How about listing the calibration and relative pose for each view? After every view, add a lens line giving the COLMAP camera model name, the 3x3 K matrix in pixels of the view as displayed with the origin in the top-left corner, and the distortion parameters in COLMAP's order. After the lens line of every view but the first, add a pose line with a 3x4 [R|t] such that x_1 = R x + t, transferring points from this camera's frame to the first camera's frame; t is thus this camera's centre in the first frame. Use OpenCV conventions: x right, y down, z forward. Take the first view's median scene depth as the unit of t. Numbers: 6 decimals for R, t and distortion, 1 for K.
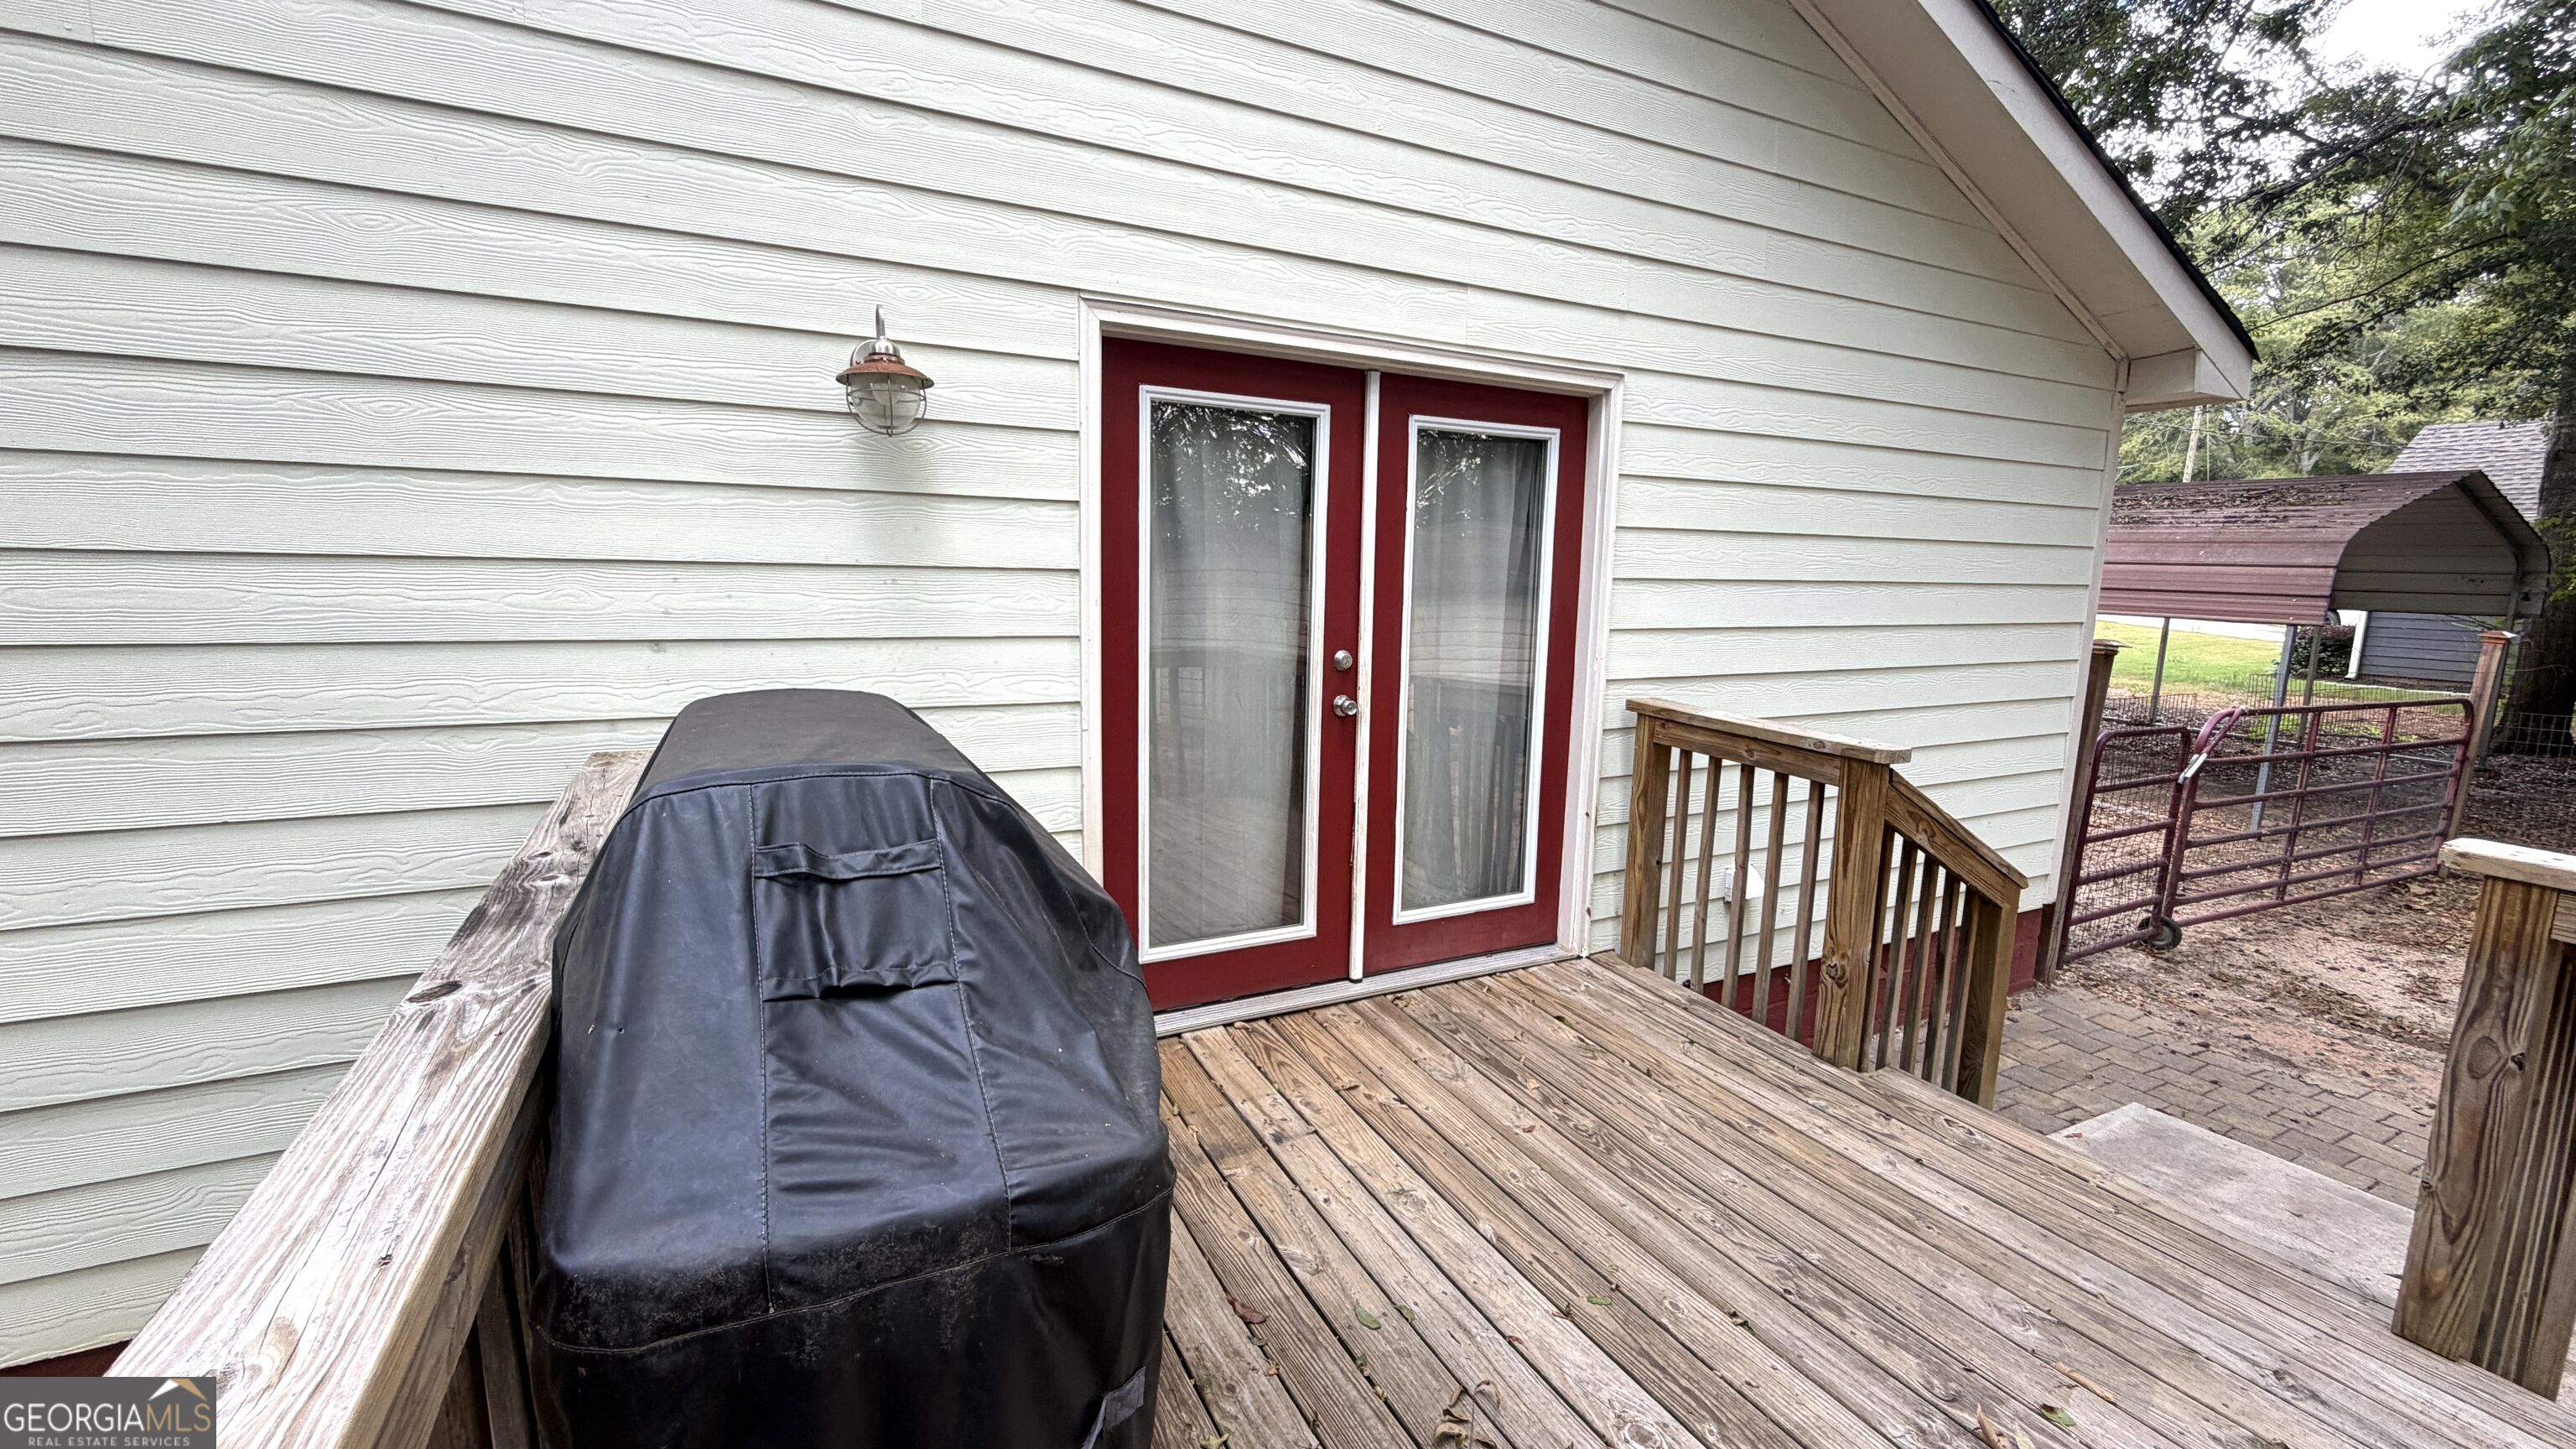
lens RADIAL K [[1025.6, 0, 1283.1], [0, 1025.6, 719.7], [0, 0, 1]] dist [-0.000740, 0.000504]
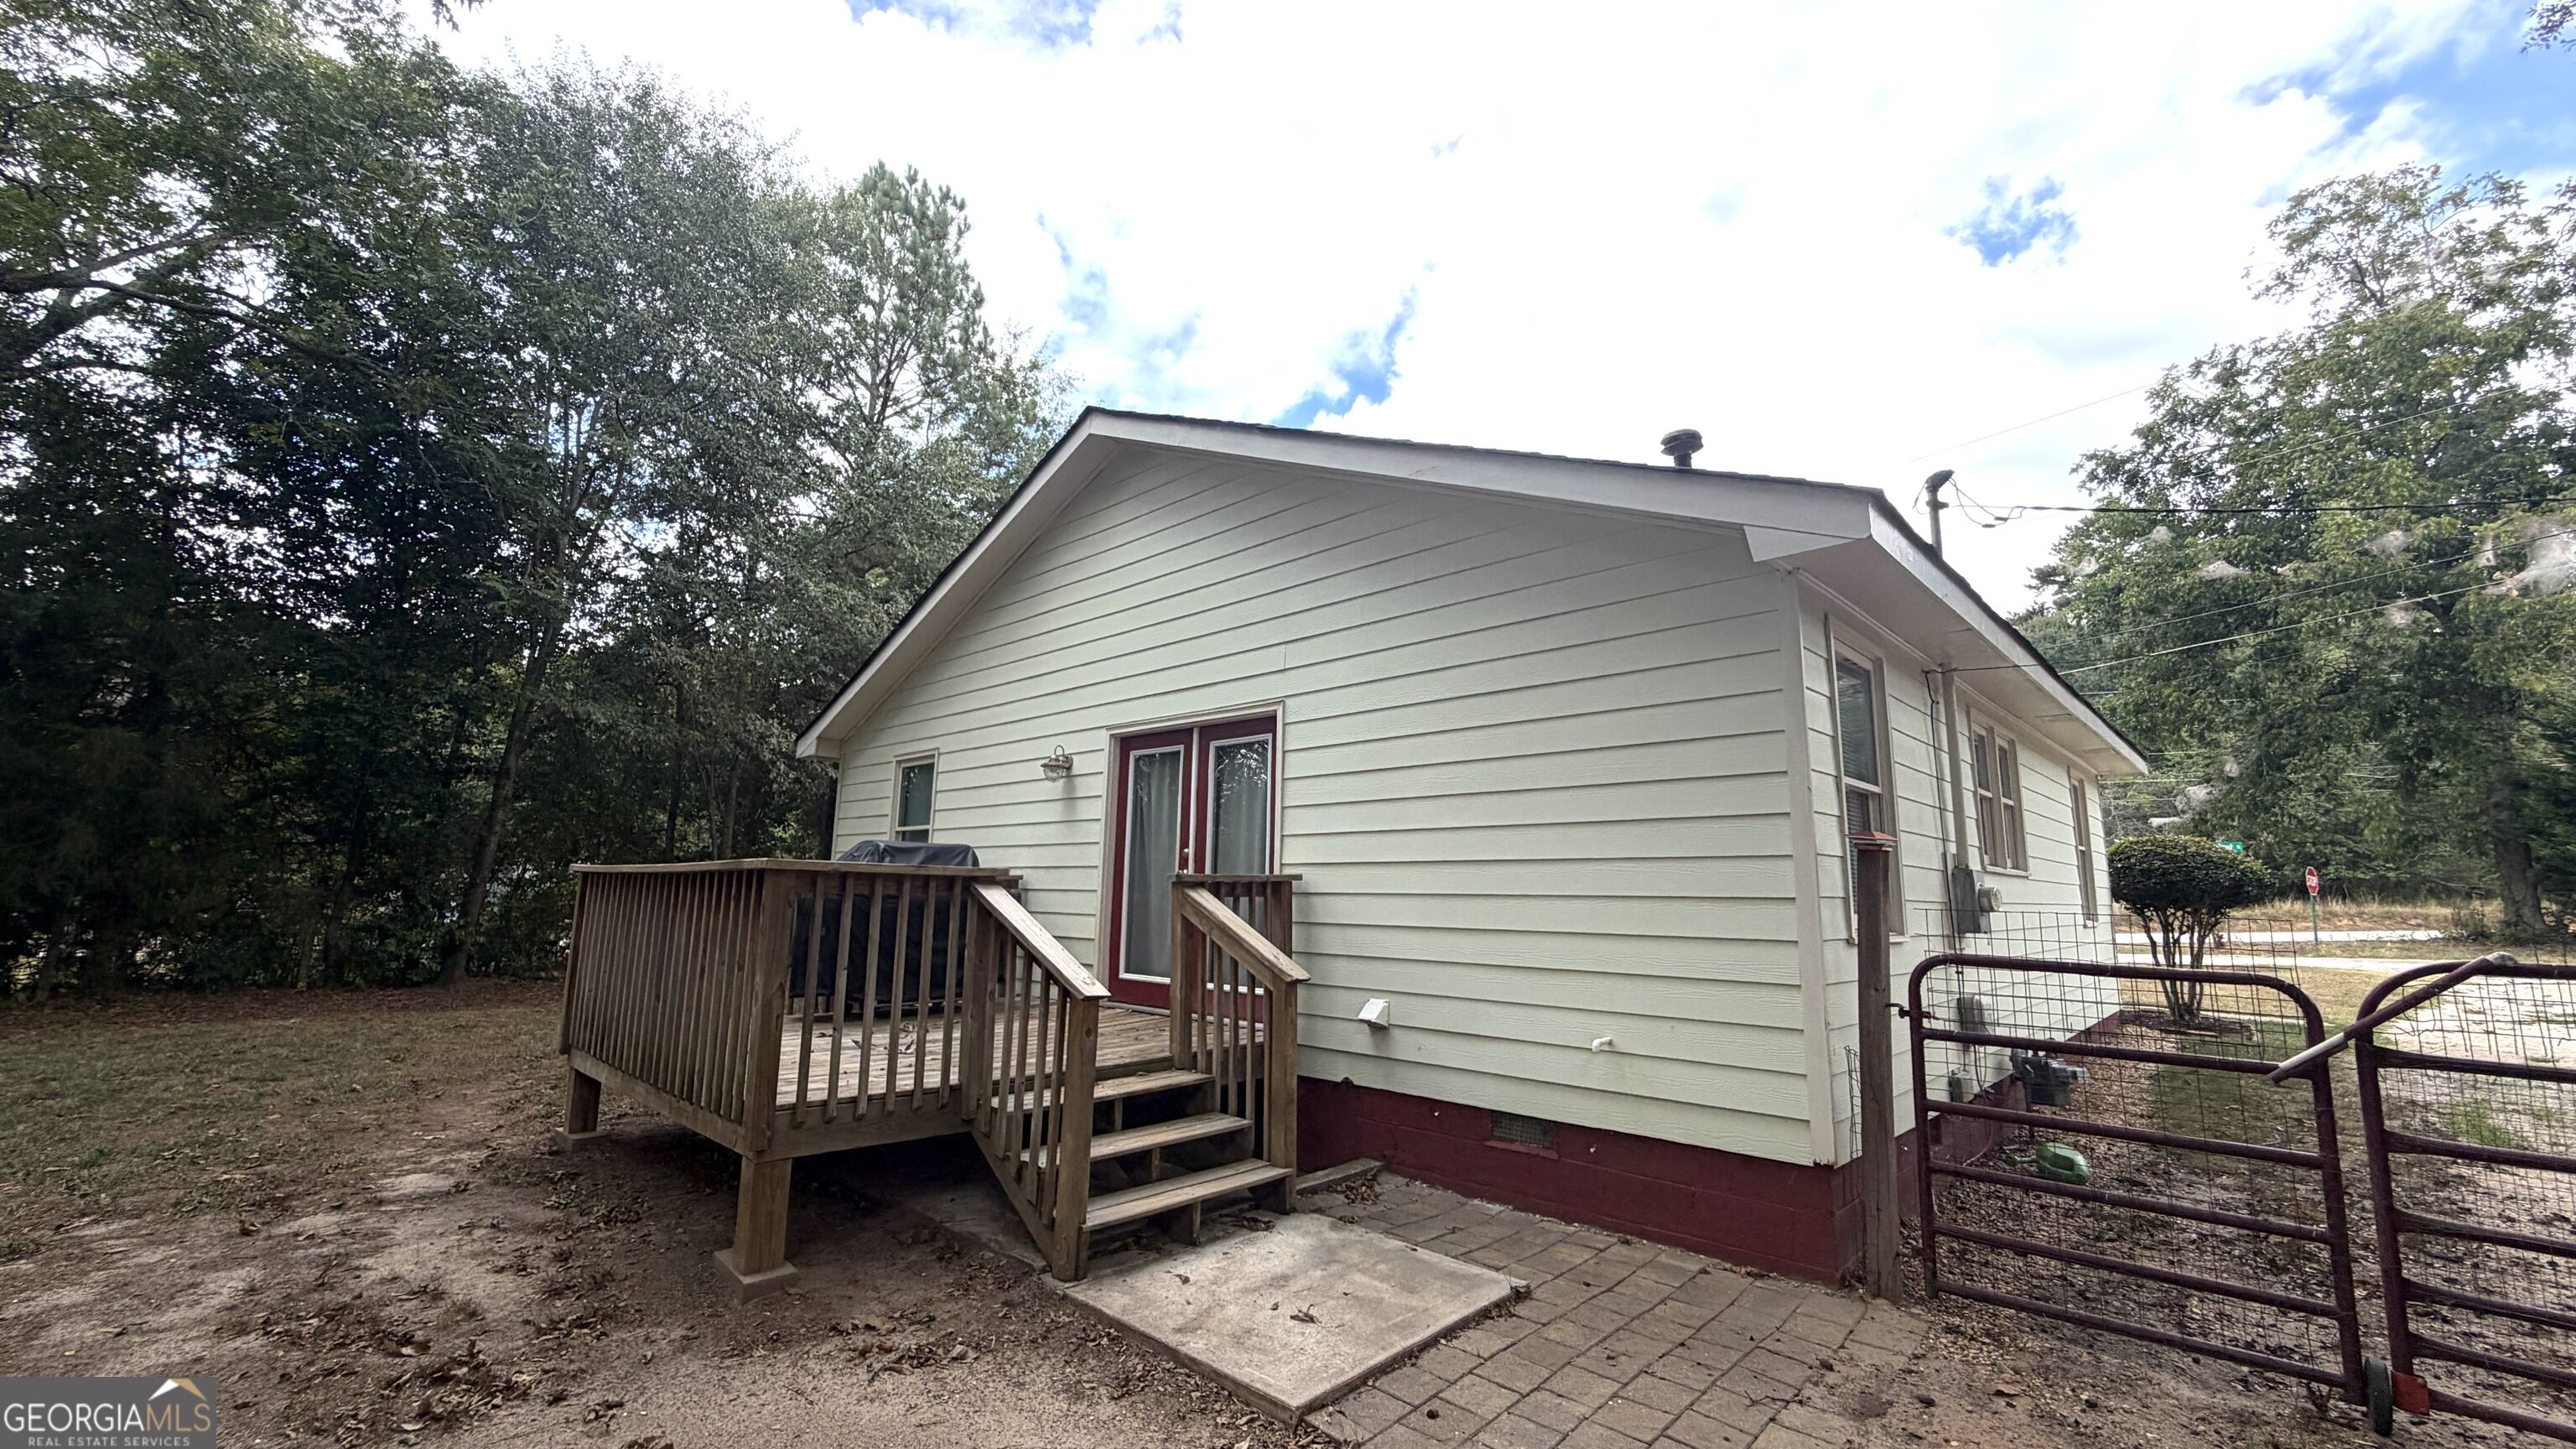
lens RADIAL K [[1025.6, 0, 1286.9], [0, 1025.6, 731.0], [0, 0, 1]] dist [-0.000740, 0.000504]
pose [[0.336459, -0.165542, -0.927034, 2.239768], [-0.147887, 0.962924, -0.225625, 0.155402], [0.930014, 0.213009, 0.299503, 0.488696]]
